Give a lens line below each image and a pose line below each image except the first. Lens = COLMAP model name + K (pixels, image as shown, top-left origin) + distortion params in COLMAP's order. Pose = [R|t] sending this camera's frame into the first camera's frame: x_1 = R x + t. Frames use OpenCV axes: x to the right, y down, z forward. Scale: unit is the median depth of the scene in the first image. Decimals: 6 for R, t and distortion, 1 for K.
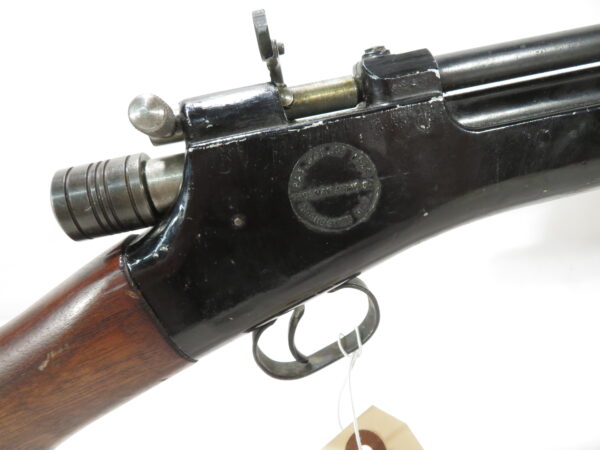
lens RADIAL K [[431.9, 0, 300.0], [0, 431.9, 225.0], [0, 0, 1]] dist [0.001006, 0.000159]
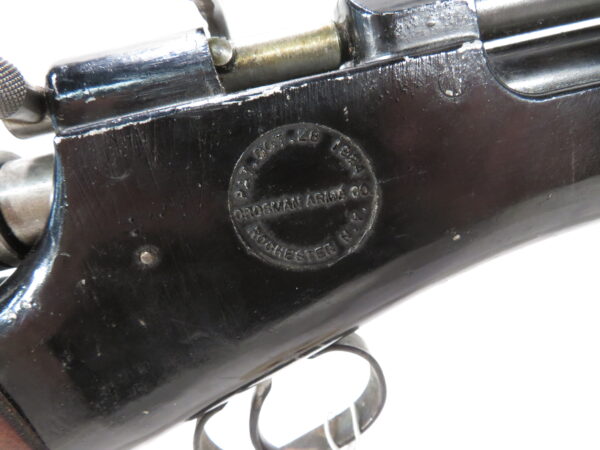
lens RADIAL K [[431.9, 0, 300.0], [0, 431.9, 225.0], [0, 0, 1]] dist [0.001006, 0.000159]
pose [[0.999649, -0.022325, -0.014292, 0.079792], [0.021961, 0.999442, -0.025162, -0.033042], [0.014846, 0.024840, 0.999581, 0.390900]]
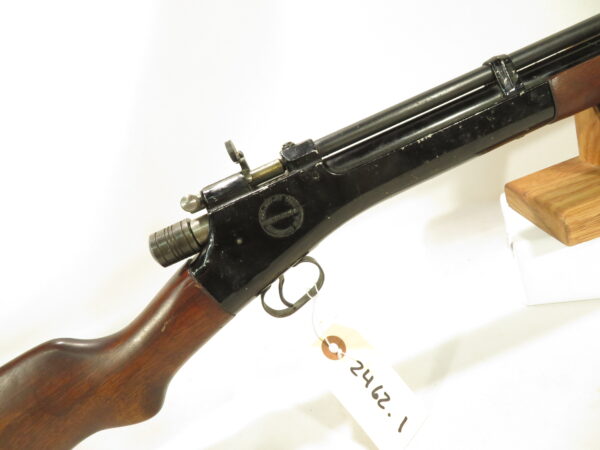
lens RADIAL K [[431.9, 0, 300.0], [0, 431.9, 225.0], [0, 0, 1]] dist [0.001006, 0.000159]
pose [[0.975785, -0.214933, -0.040594, 0.239534], [0.214552, 0.976618, -0.013565, 0.006744], [0.042560, 0.004527, 0.999084, -1.052357]]
